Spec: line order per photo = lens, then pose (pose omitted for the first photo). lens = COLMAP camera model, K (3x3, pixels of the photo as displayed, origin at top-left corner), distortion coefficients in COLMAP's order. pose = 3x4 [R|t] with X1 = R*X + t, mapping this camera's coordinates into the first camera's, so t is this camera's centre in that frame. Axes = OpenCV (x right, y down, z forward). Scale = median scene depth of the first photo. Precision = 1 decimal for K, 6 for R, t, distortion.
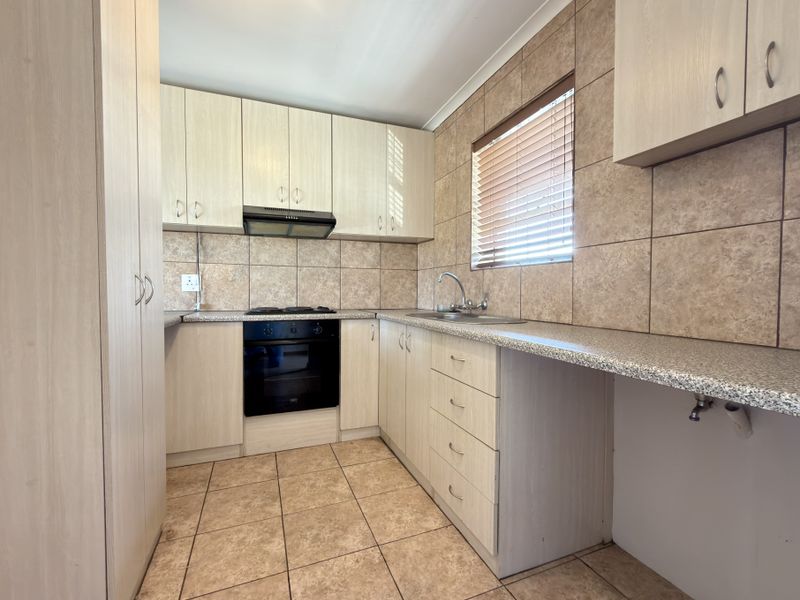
lens RADIAL K [[351.1, 0, 400.0], [0, 351.1, 300.0], [0, 0, 1]] dist [-0.000554, -0.000193]
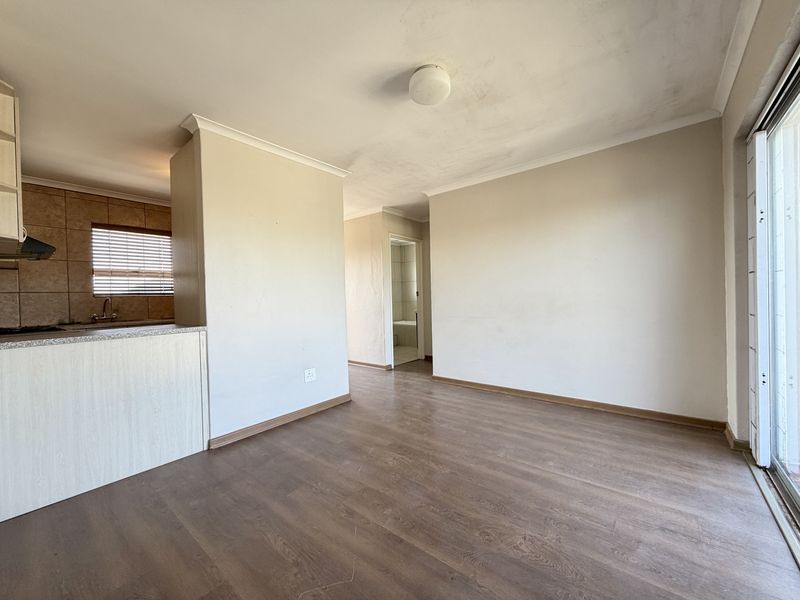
lens RADIAL K [[319.6, 0, 400.0], [0, 319.6, 300.0], [0, 0, 1]] dist [-0.002952, -0.000032]
pose [[-0.486693, 0.003943, 0.873564, -1.730615], [0.047955, 0.998603, 0.022210, -0.029230], [-0.872256, 0.052701, -0.486202, 0.428083]]
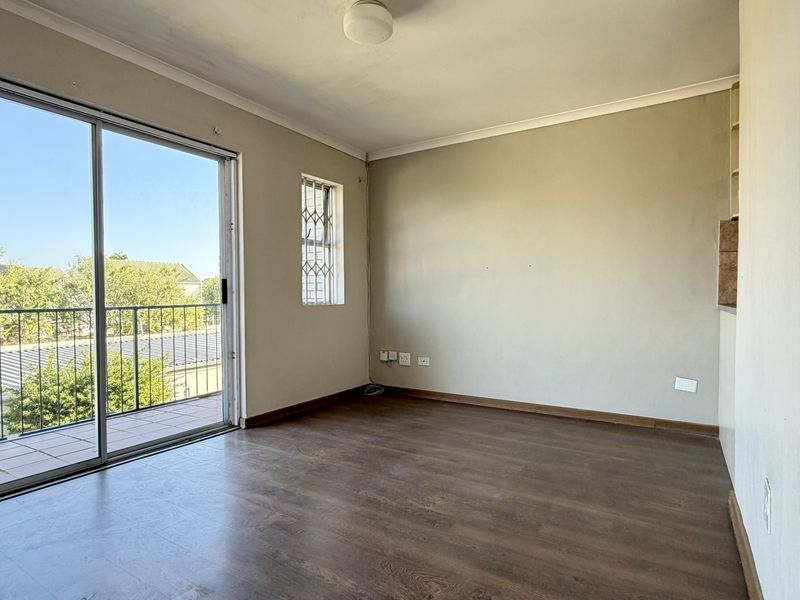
lens RADIAL K [[445.8, 0, 400.0], [0, 445.8, 300.0], [0, 0, 1]] dist [-0.001021, 0.000363]
pose [[0.582166, 0.001920, -0.813068, -0.392088], [-0.011817, 0.999912, -0.006100, 0.033935], [0.812984, 0.013159, 0.582137, -0.456633]]
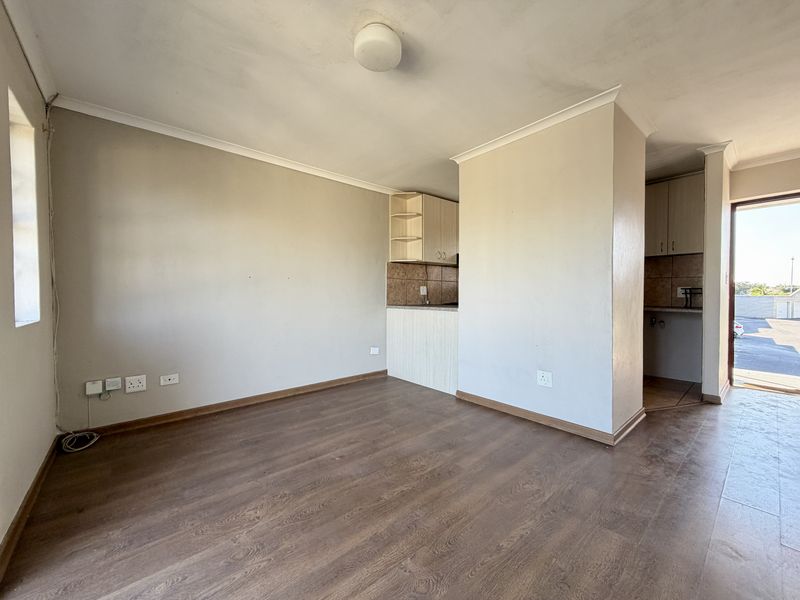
lens RADIAL K [[319.6, 0, 400.0], [0, 319.6, 300.0], [0, 0, 1]] dist [-0.002952, -0.000032]
pose [[0.945549, -0.010446, 0.325314, -1.300576], [0.011615, 0.999931, -0.001653, 0.004843], [-0.325274, 0.005342, 0.945605, -0.630146]]
